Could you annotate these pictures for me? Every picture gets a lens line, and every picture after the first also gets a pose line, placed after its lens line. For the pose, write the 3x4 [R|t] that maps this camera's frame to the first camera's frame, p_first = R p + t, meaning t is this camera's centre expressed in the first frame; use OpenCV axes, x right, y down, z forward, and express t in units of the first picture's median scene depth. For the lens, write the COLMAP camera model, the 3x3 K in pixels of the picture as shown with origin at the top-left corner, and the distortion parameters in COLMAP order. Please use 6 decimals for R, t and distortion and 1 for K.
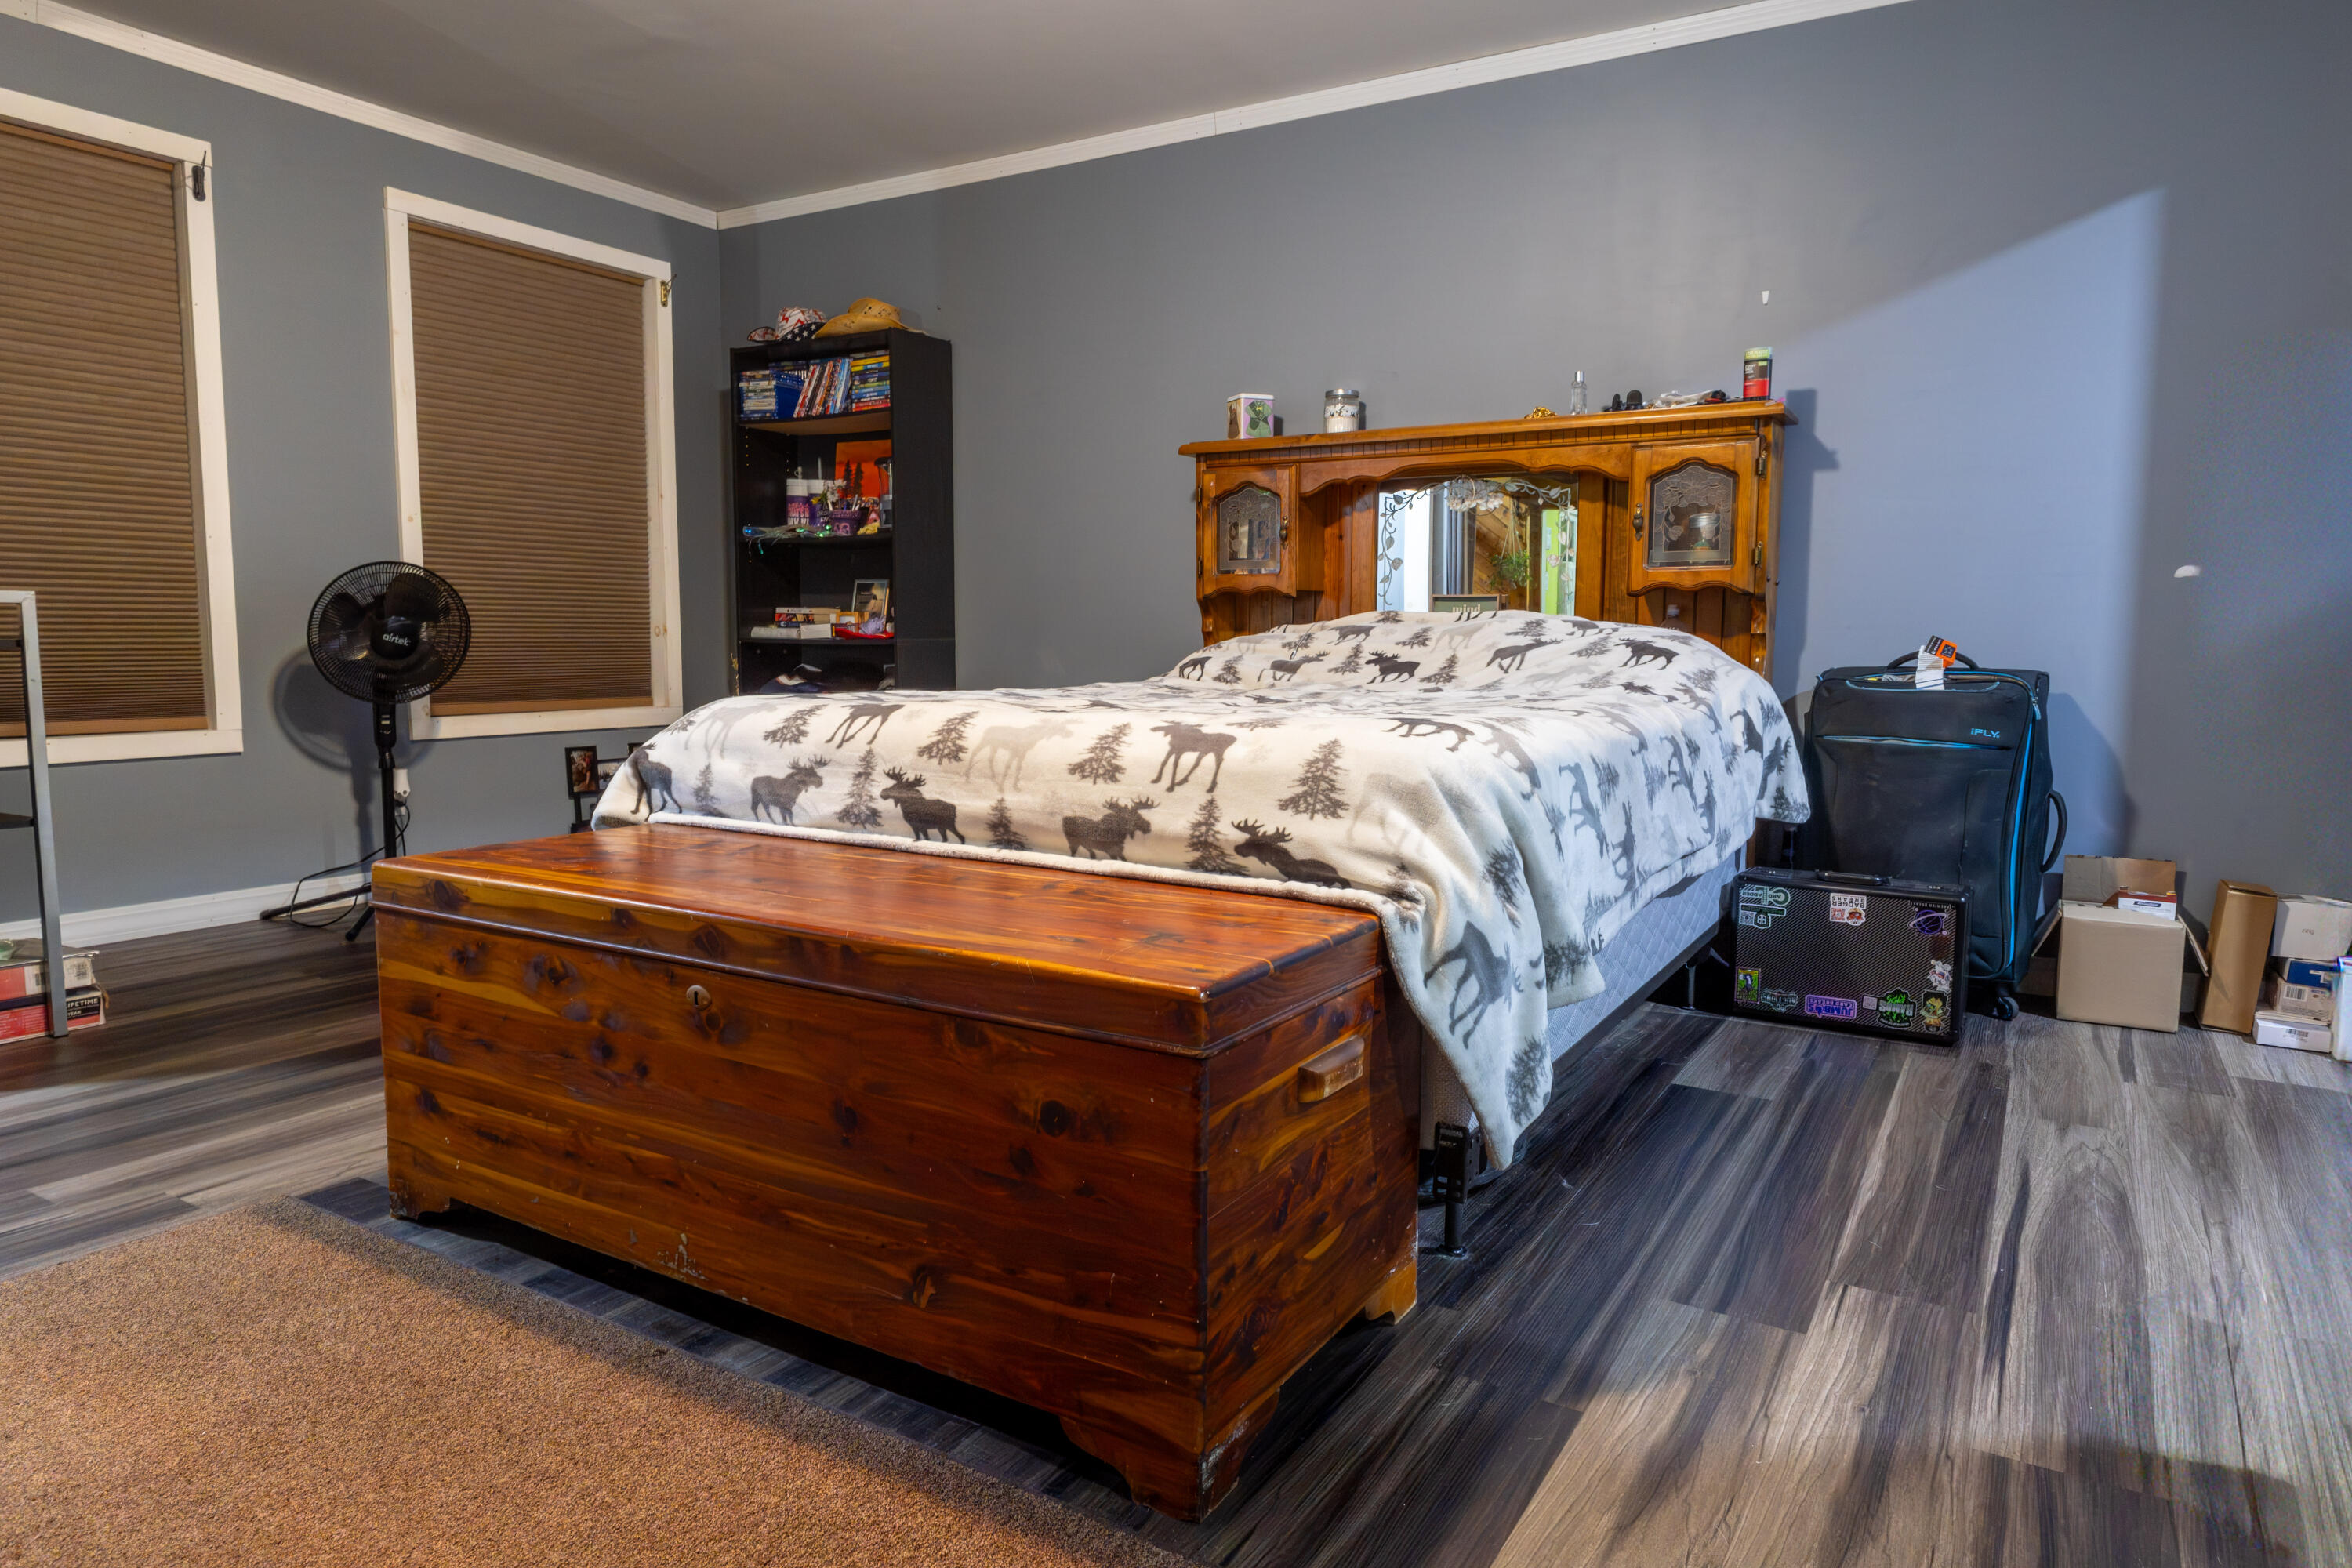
lens RADIAL K [[1458.2, 0, 1176.0], [0, 1458.2, 784.0], [0, 0, 1]] dist [-0.001150, 0.002696]
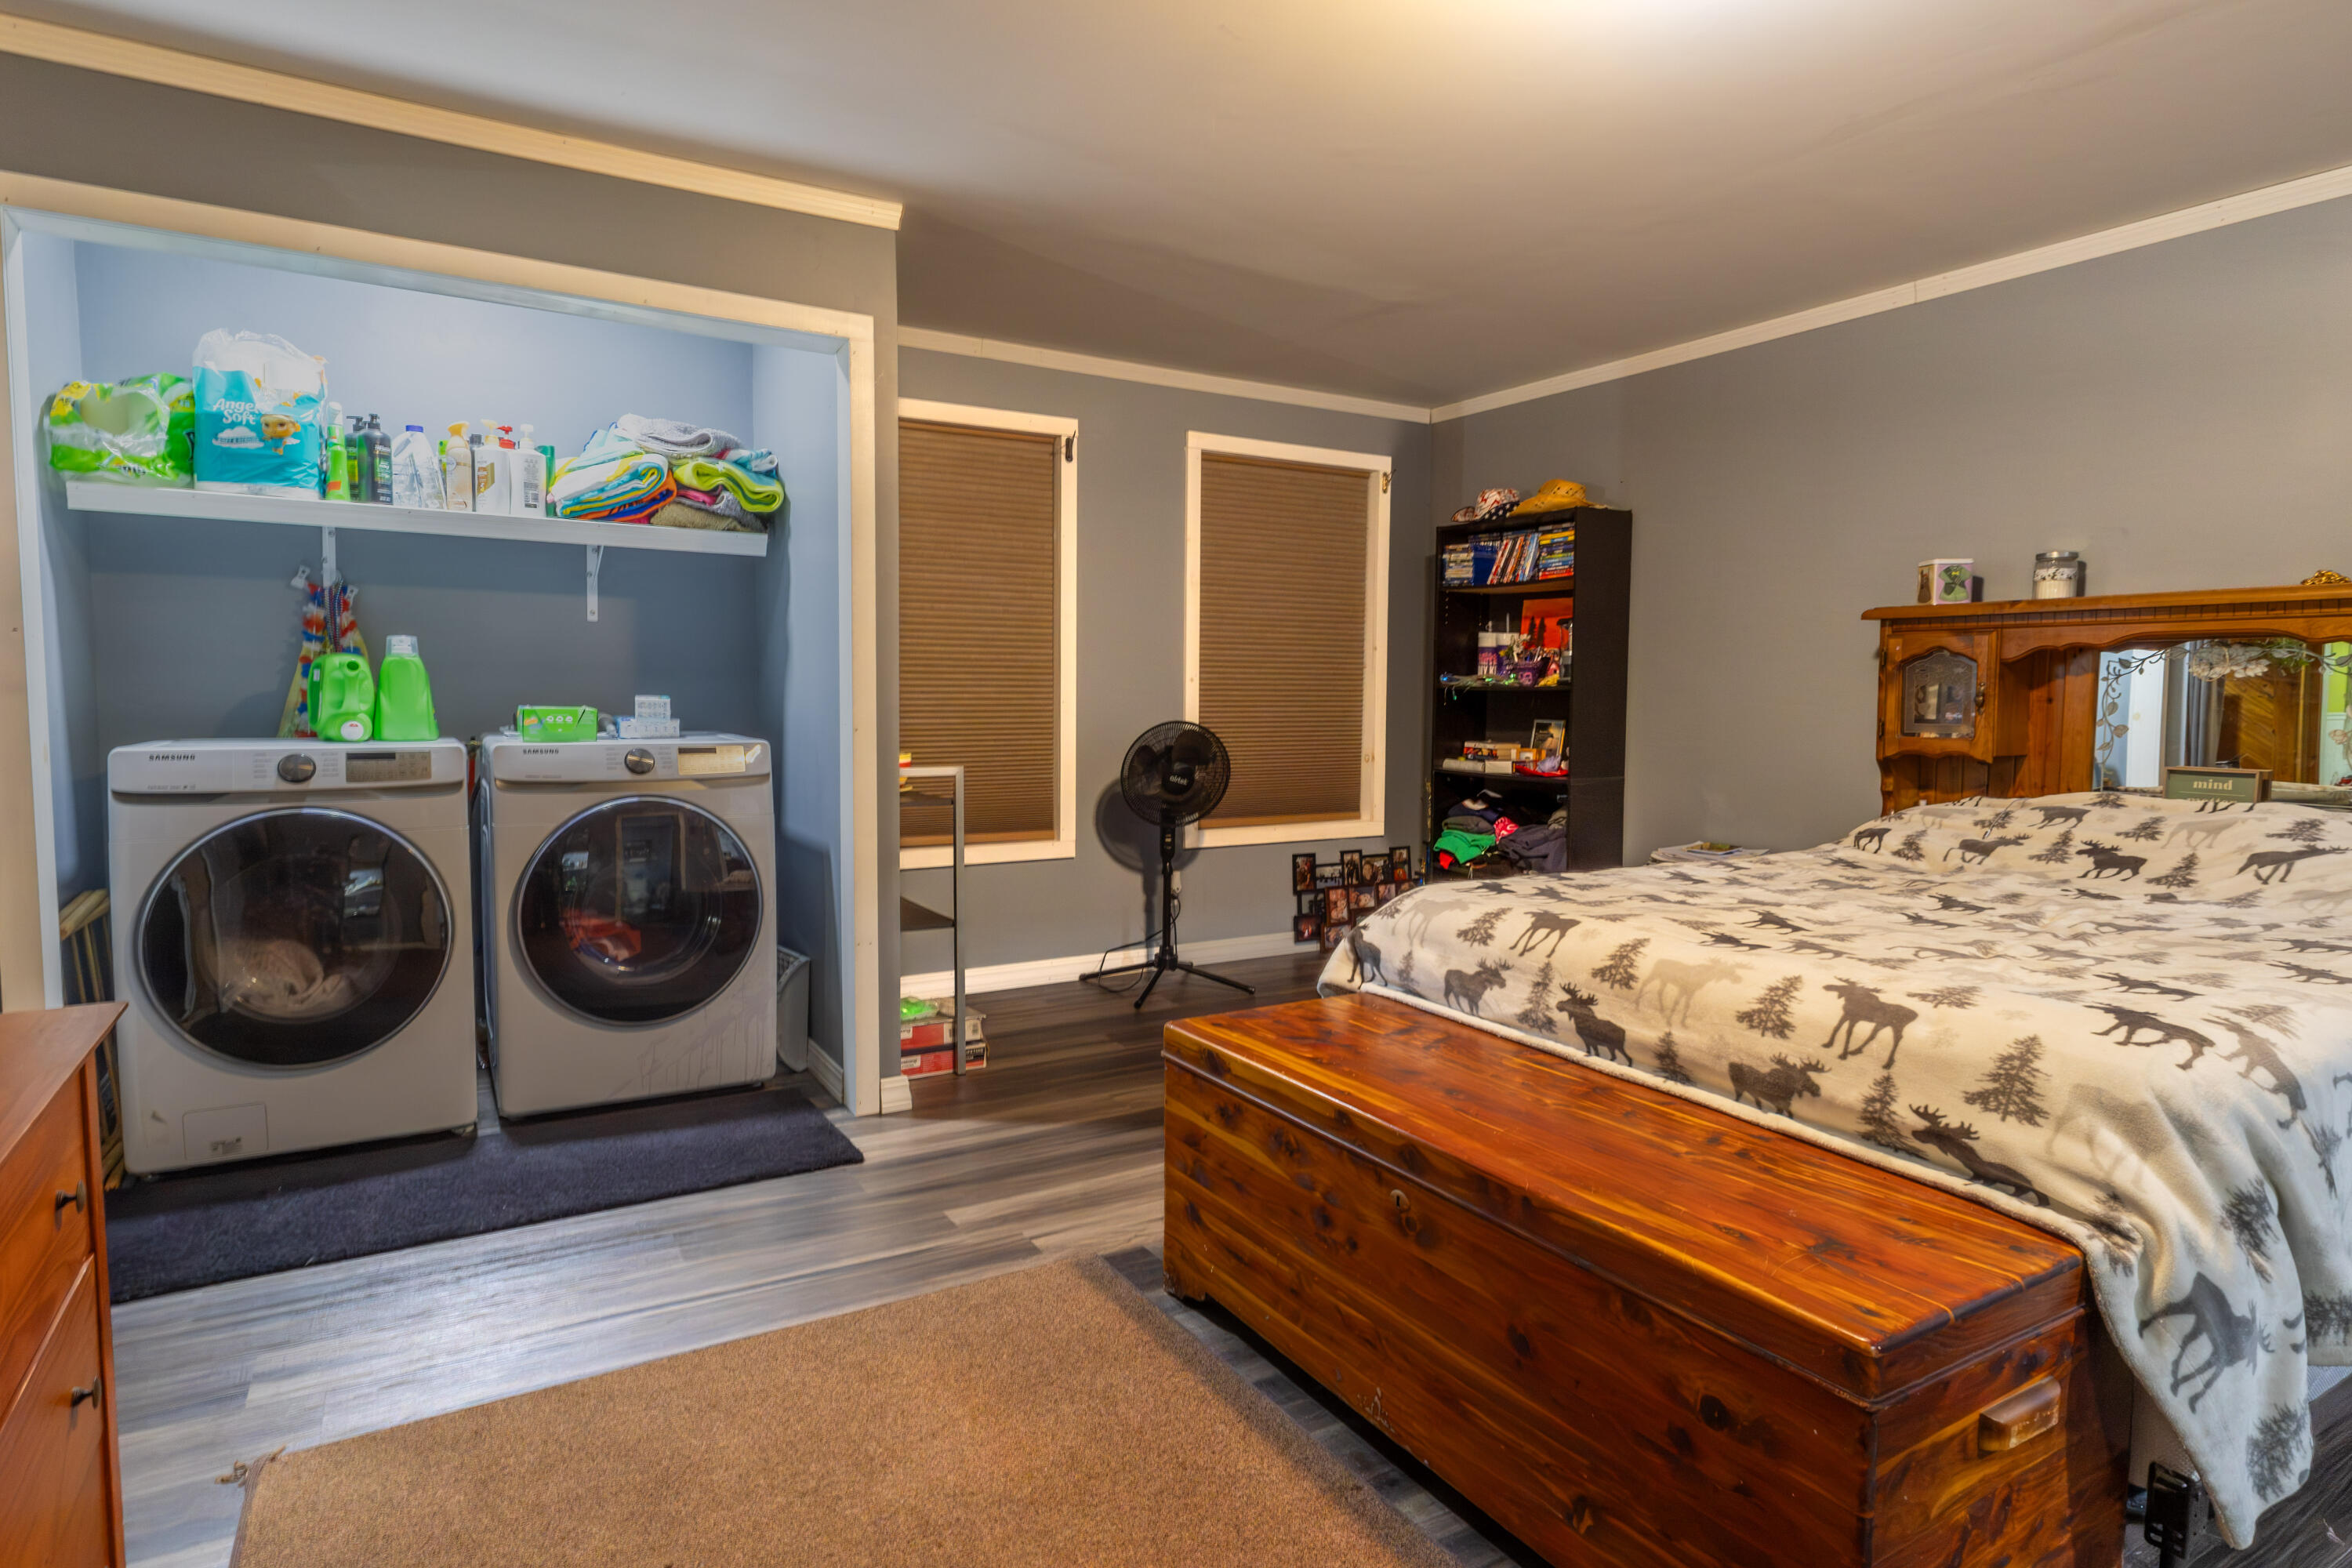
lens RADIAL K [[1277.7, 0, 1176.0], [0, 1277.7, 784.0], [0, 0, 1]] dist [0.014439, -0.004081]
pose [[0.885691, 0.033885, -0.463038, -0.007200], [-0.048862, 0.998598, -0.020385, -0.134594], [0.461698, 0.040680, 0.886104, -0.039613]]
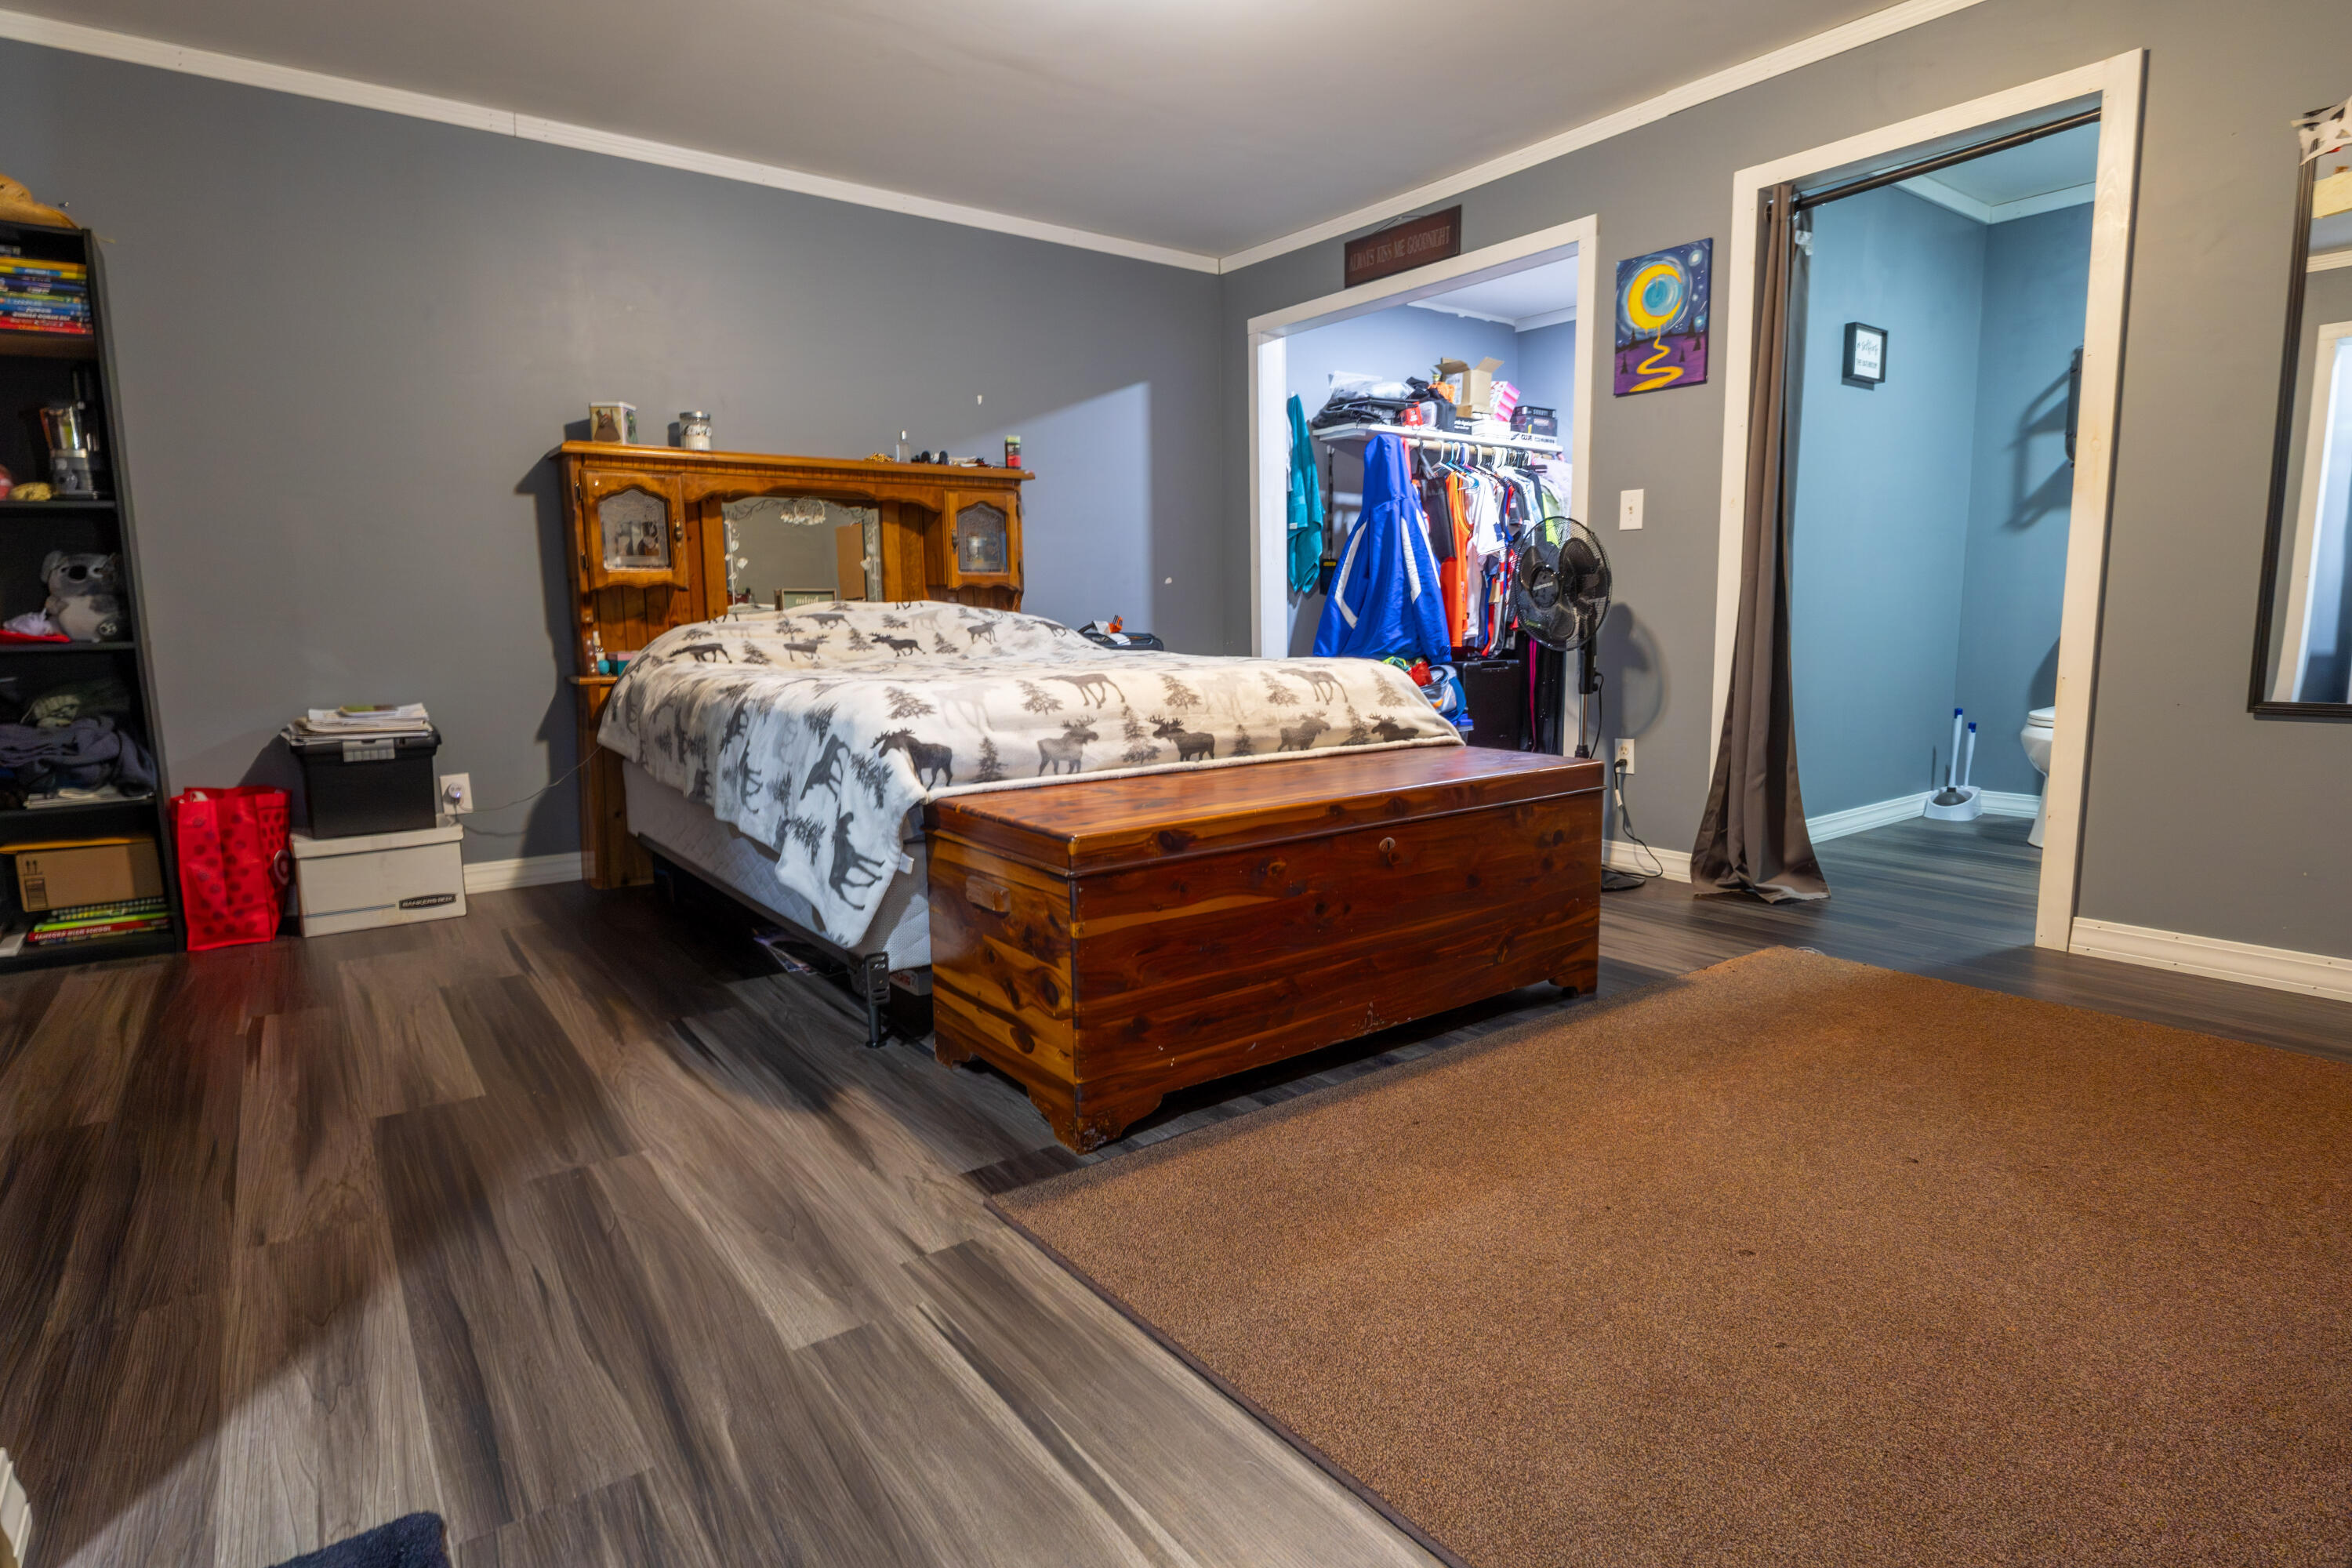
lens RADIAL K [[1228.5, 0, 1176.0], [0, 1228.5, 784.0], [0, 0, 1]] dist [-0.027366, -0.000571]
pose [[0.366415, -0.139789, 0.919891, -1.297263], [0.111773, 0.988104, 0.105632, -0.069946], [-0.923714, 0.064114, 0.377681, 0.553251]]
